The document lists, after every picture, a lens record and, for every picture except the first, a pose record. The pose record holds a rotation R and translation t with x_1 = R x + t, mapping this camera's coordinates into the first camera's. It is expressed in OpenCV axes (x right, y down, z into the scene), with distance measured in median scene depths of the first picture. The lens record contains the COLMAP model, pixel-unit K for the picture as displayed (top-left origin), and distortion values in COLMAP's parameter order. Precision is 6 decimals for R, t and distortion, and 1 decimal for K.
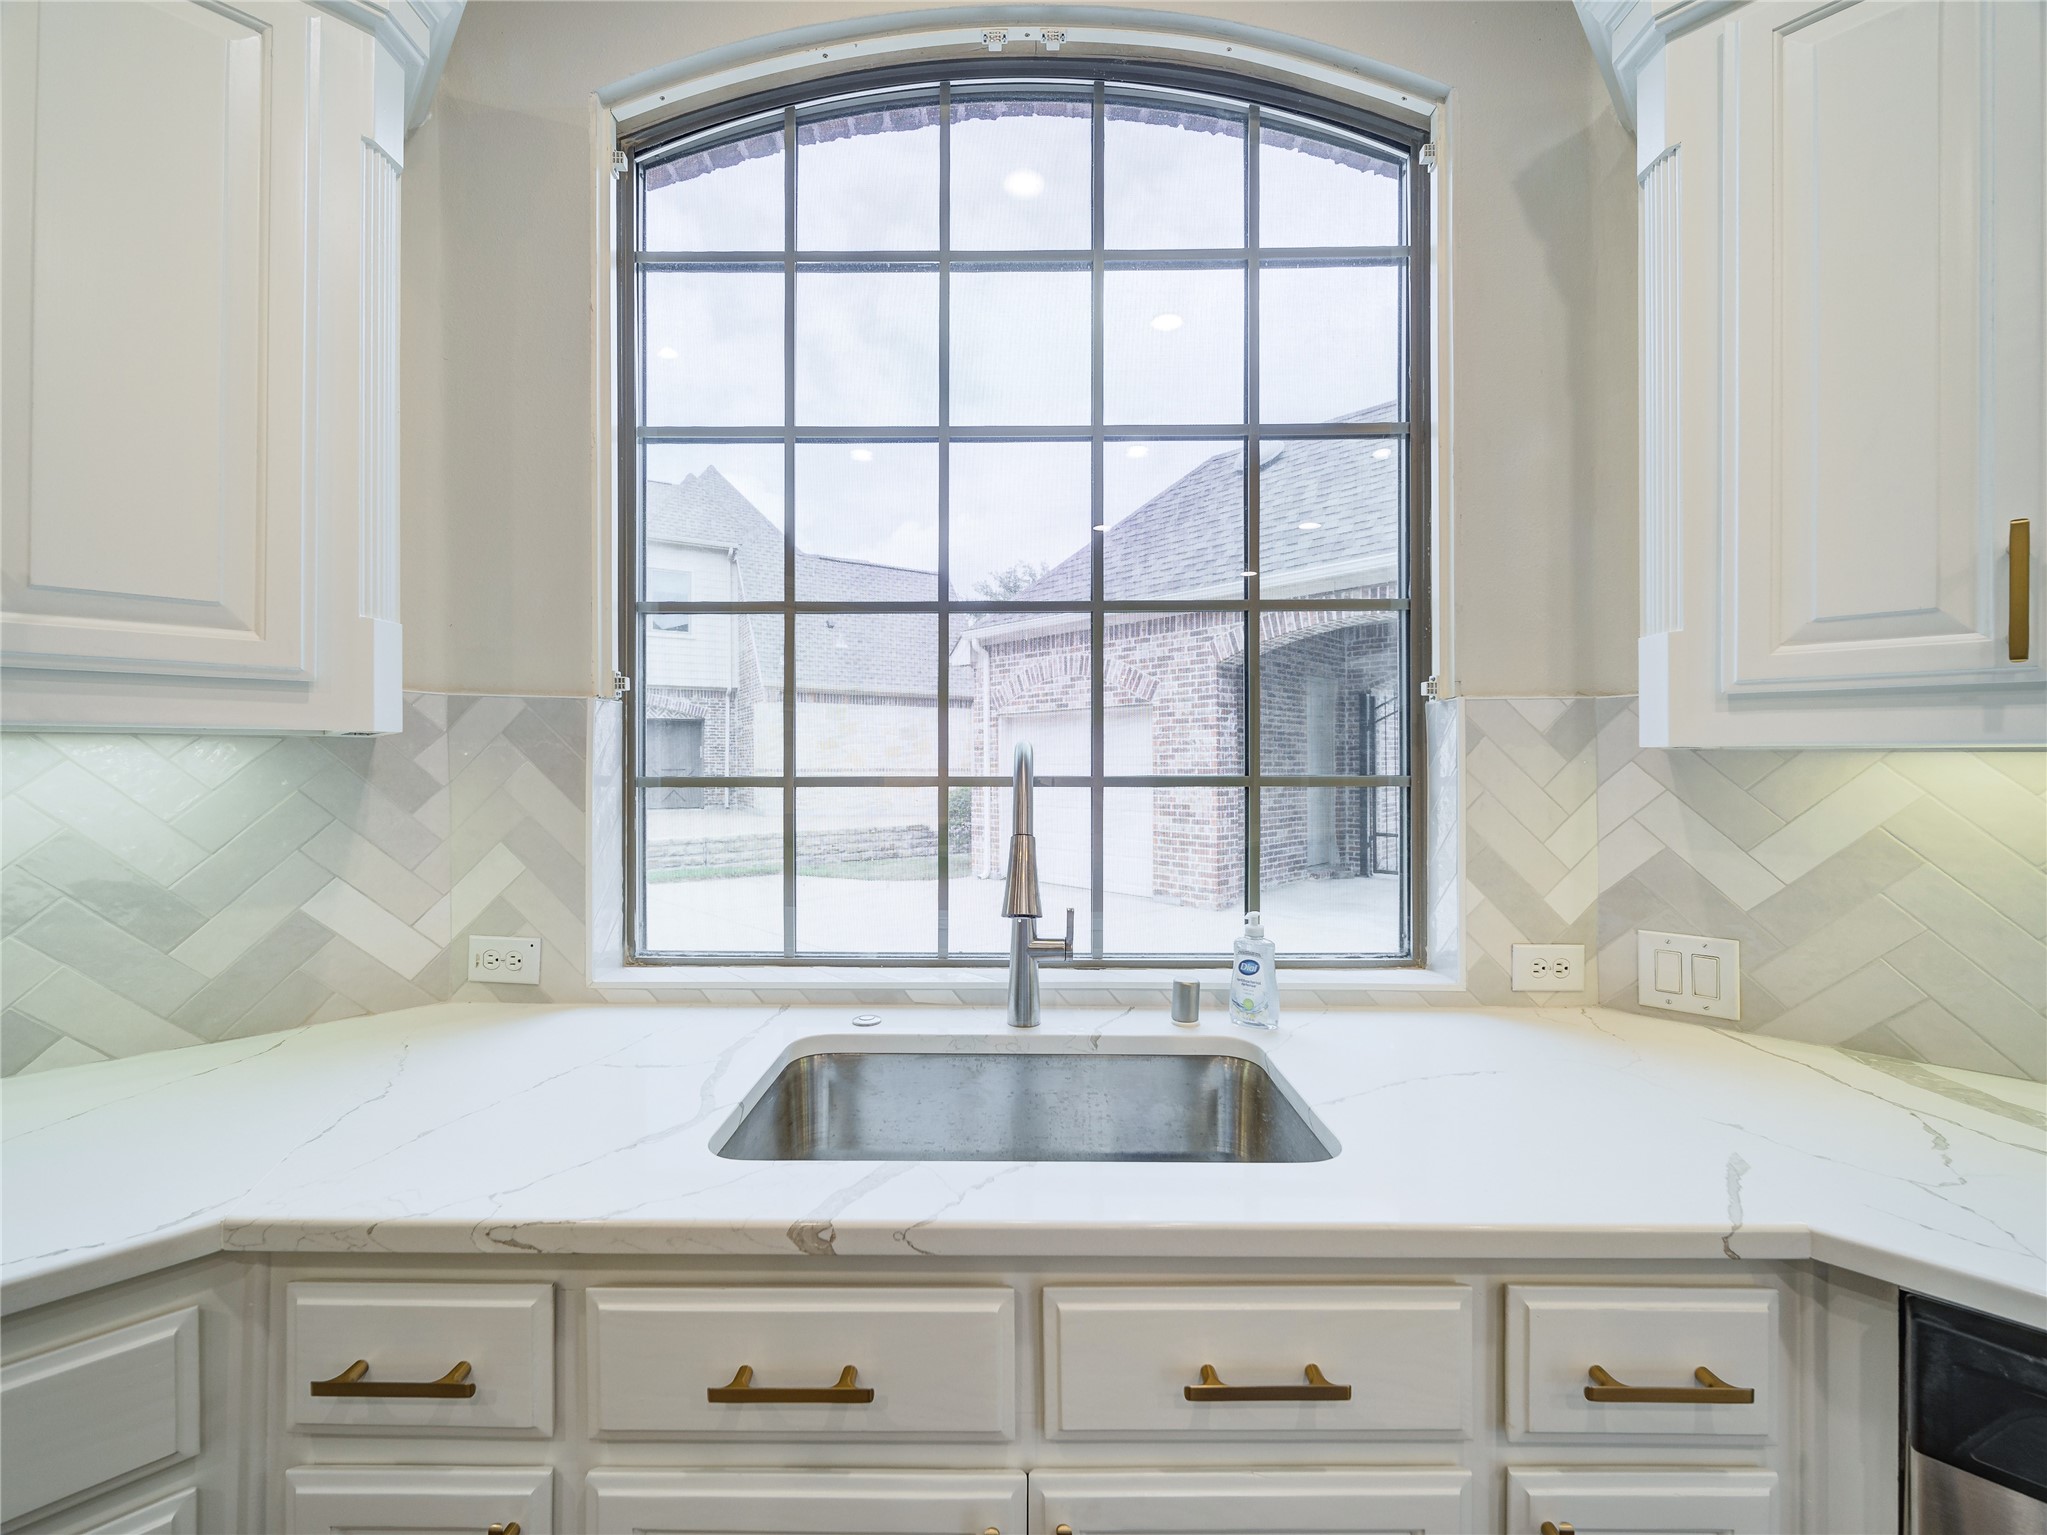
lens RADIAL K [[829.4, 0, 1017.3], [0, 829.4, 757.9], [0, 0, 1]] dist [0.001565, -0.000448]
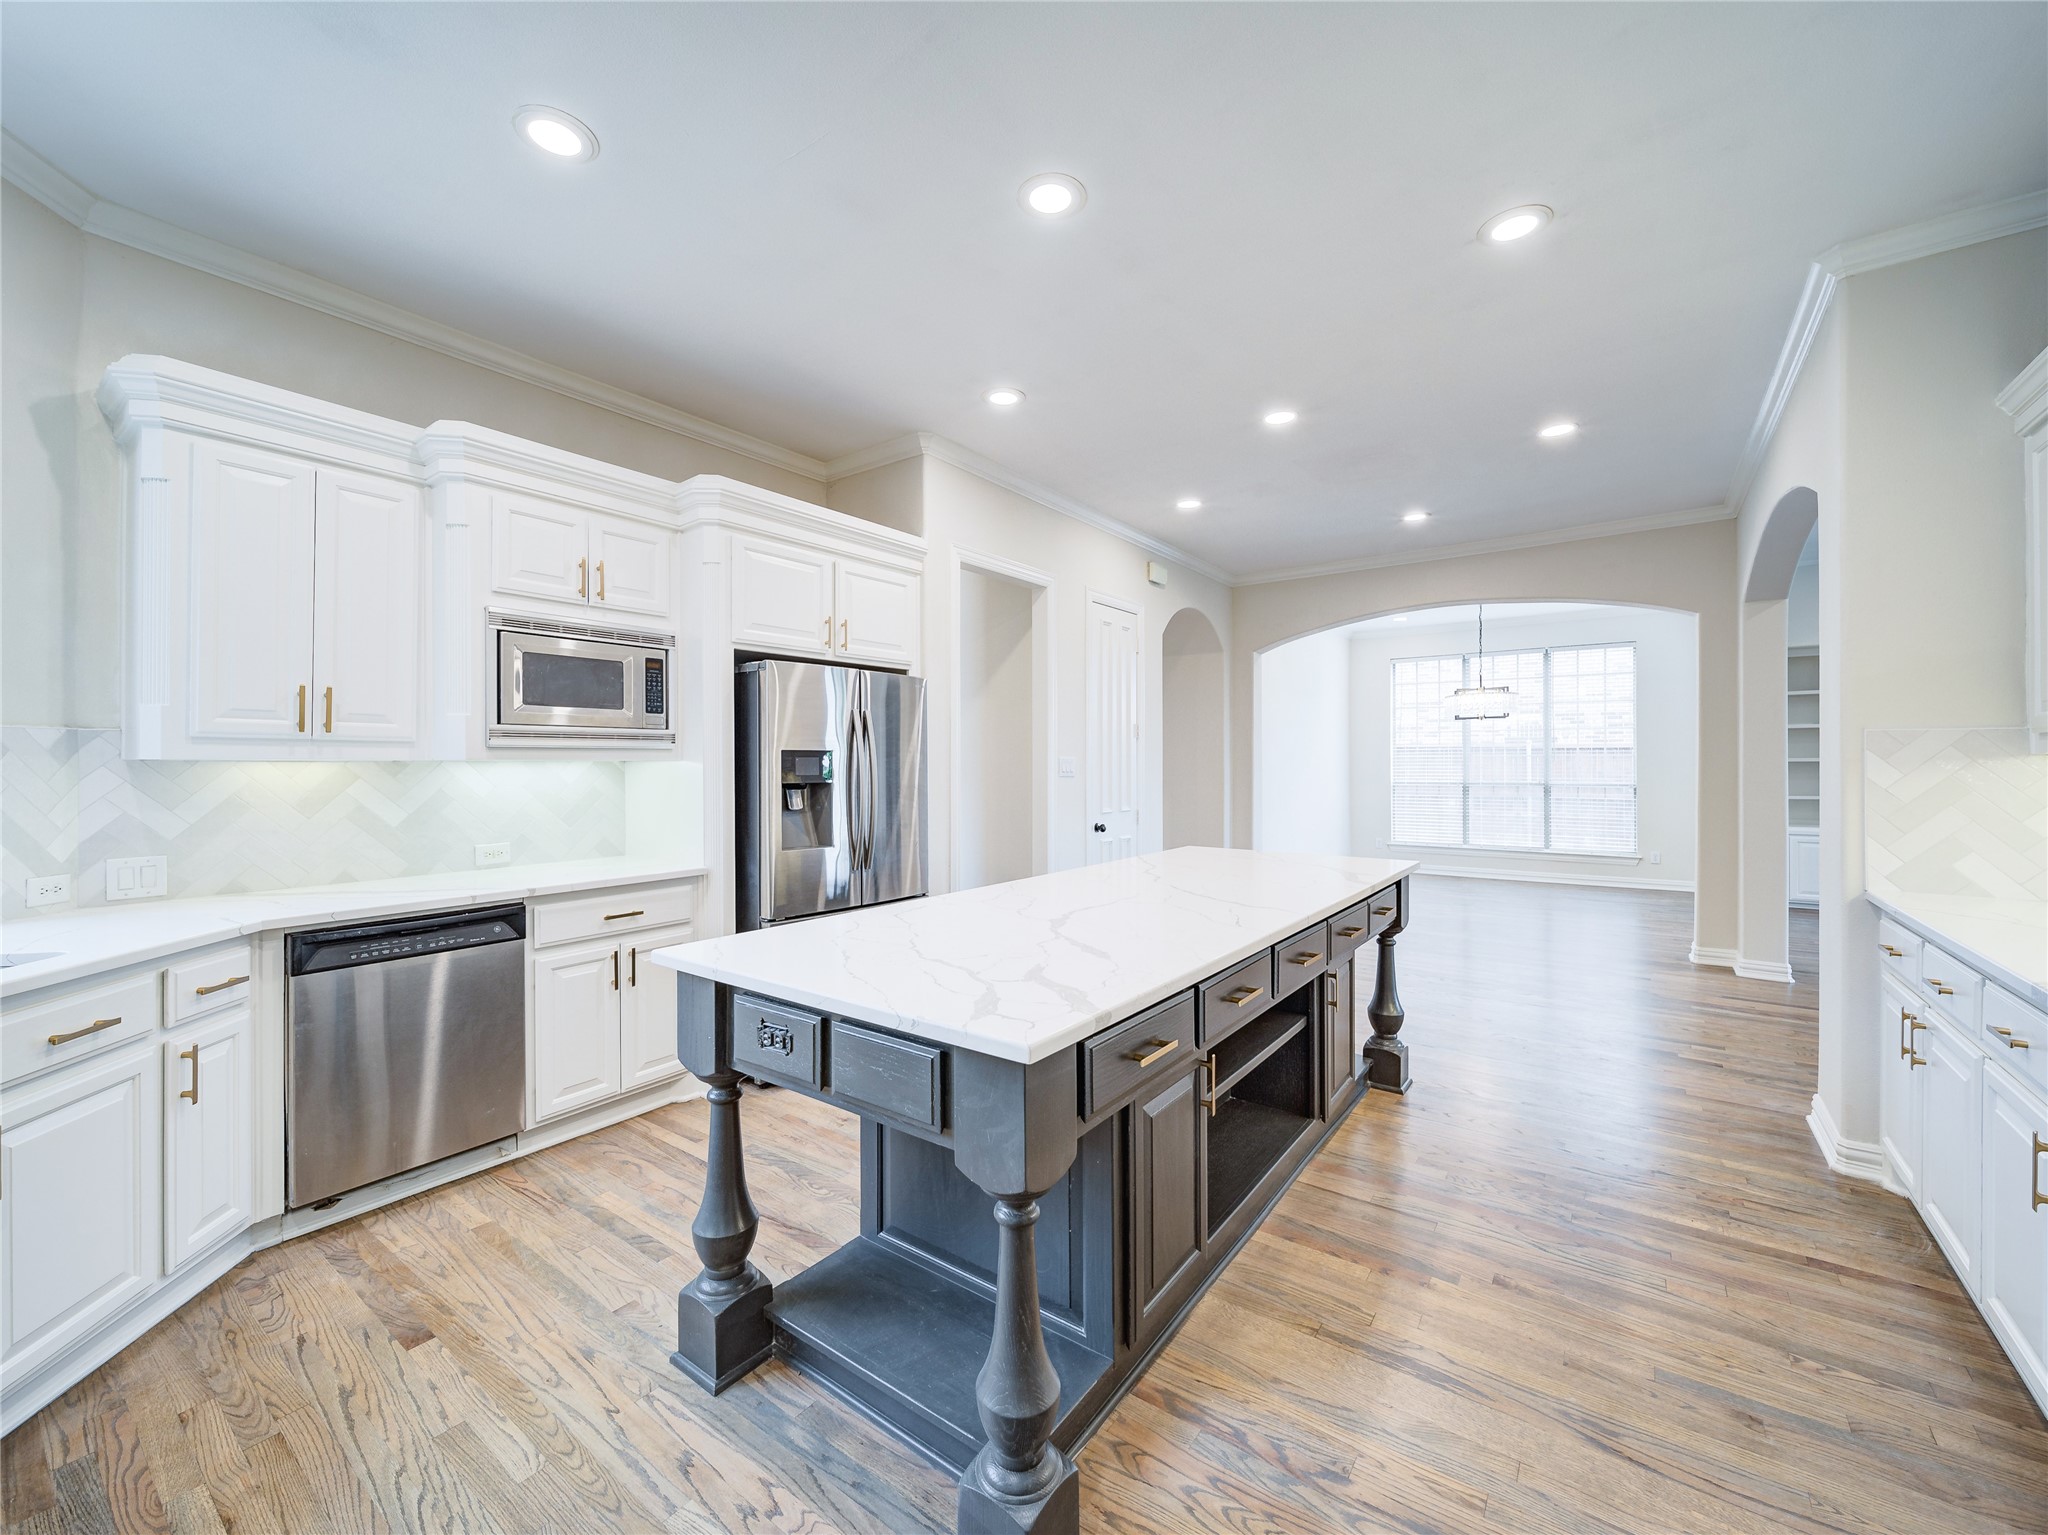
lens RADIAL K [[817.1, 0, 1021.8], [0, 817.1, 761.7], [0, 0, 1]] dist [-0.000803, -0.000472]
pose [[-0.152098, 0.003653, 0.988359, -1.347003], [-0.000714, 0.999993, -0.003806, 0.000011], [-0.988365, -0.001284, -0.152094, -0.717936]]
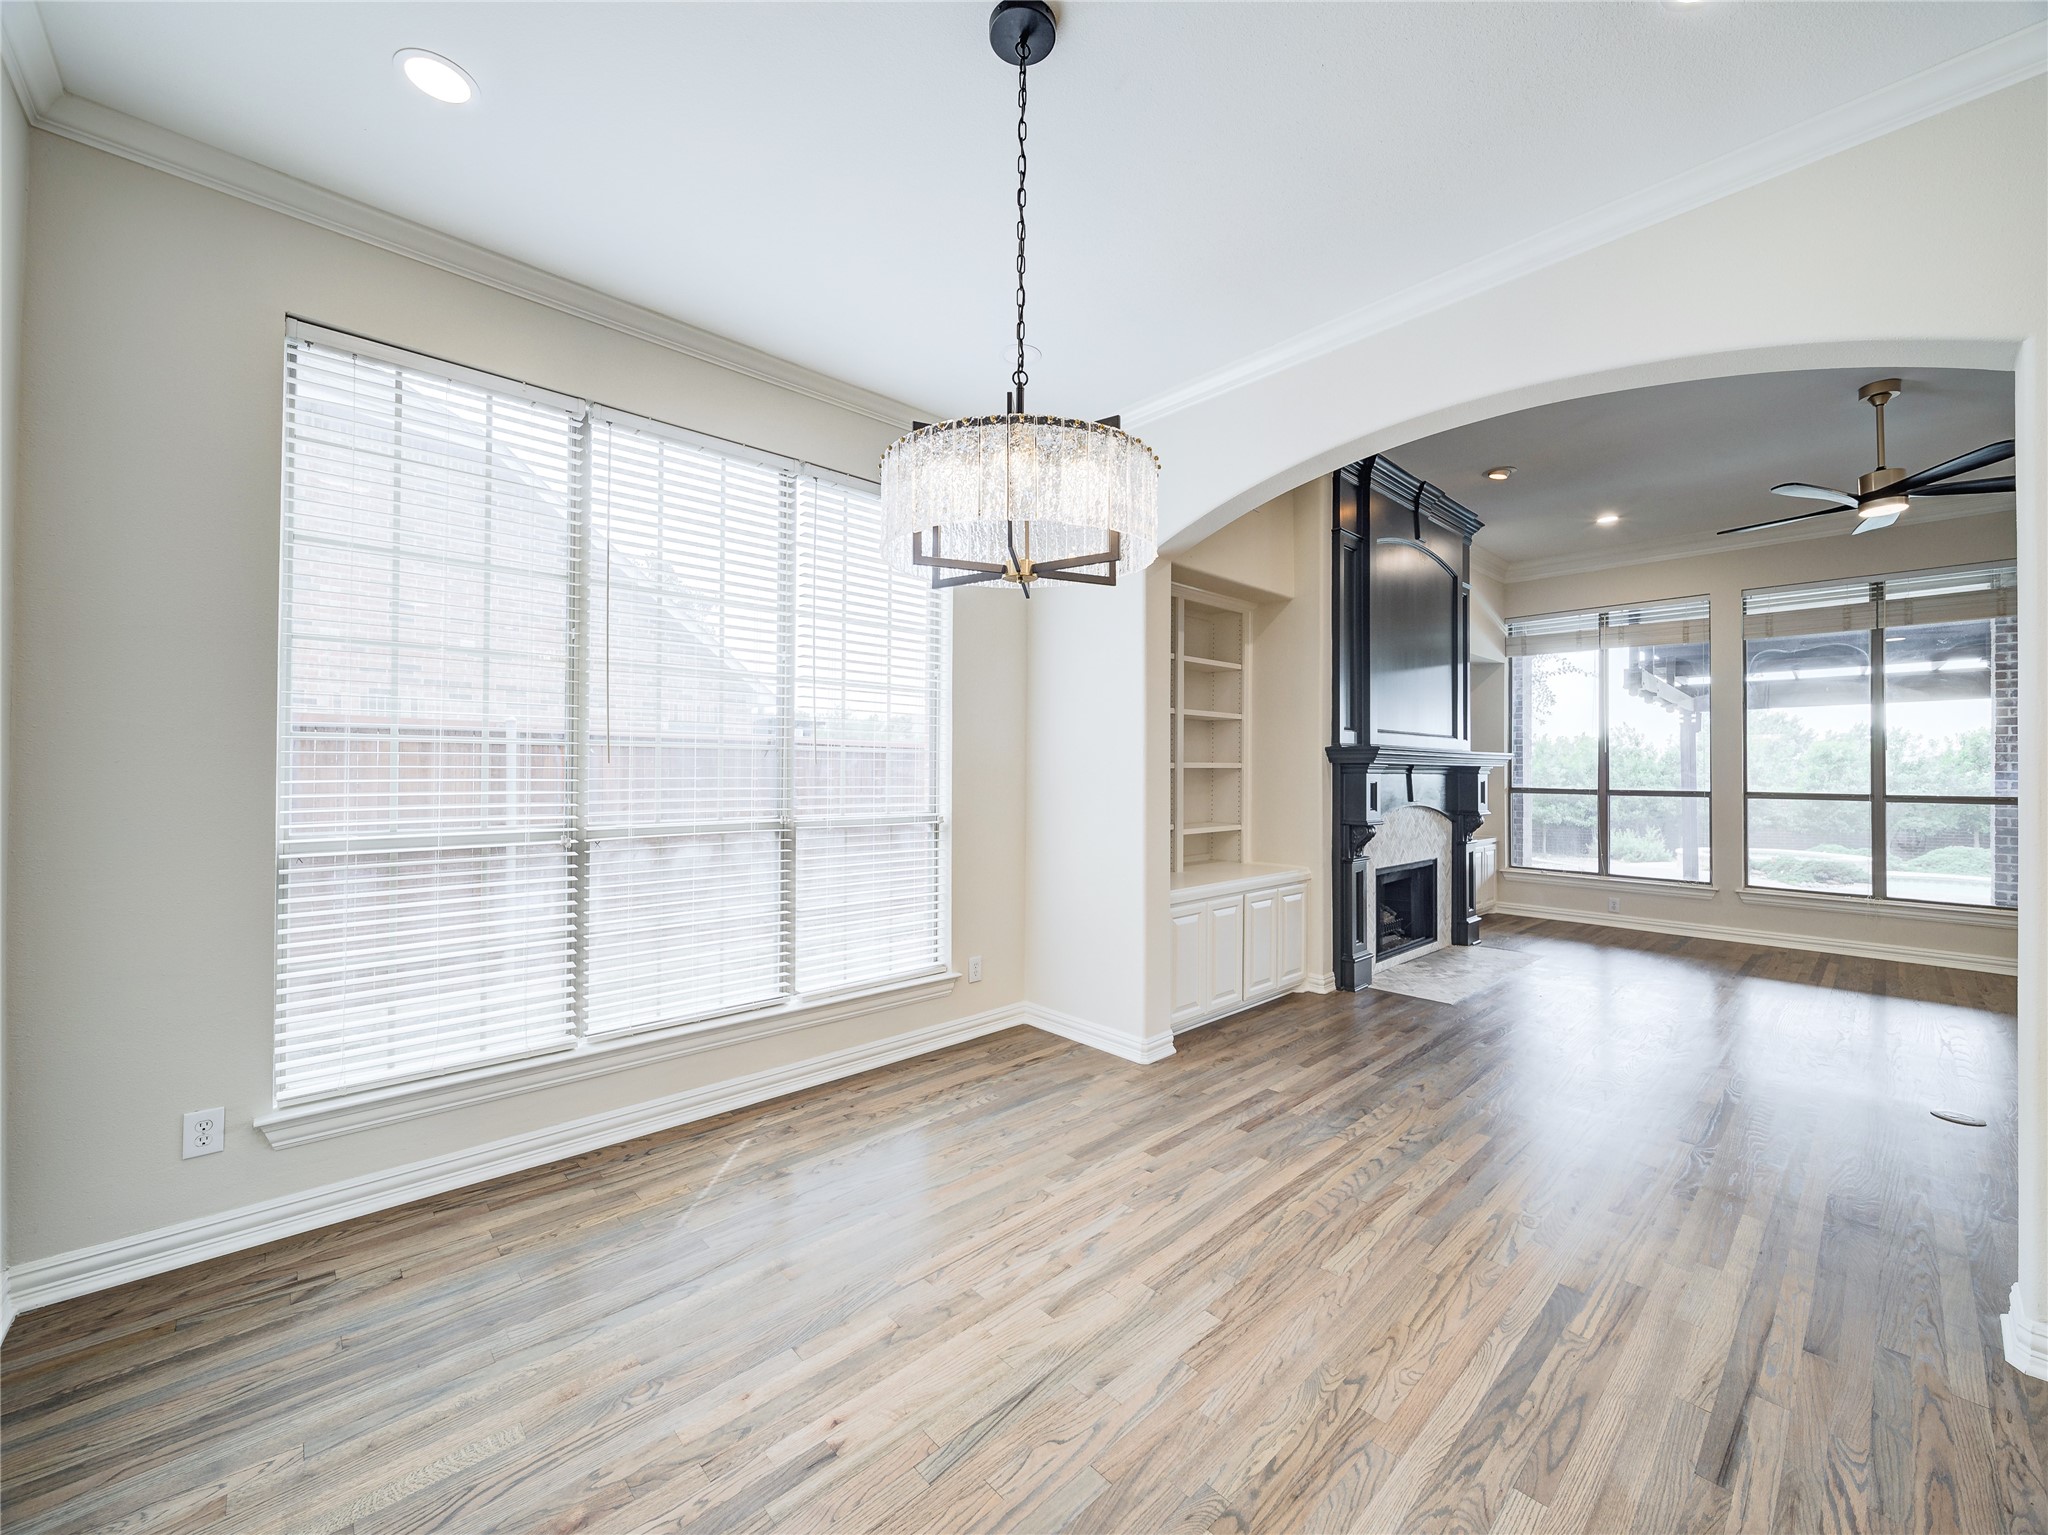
lens RADIAL K [[836.5, 0, 1024.0], [0, 836.5, 767.5], [0, 0, 1]] dist [0.000866, -0.000022]
pose [[-0.999219, -0.007310, 0.038841, 3.833072], [-0.007398, 0.999970, -0.002127, -0.021016], [-0.038824, -0.002413, -0.999243, -3.453614]]
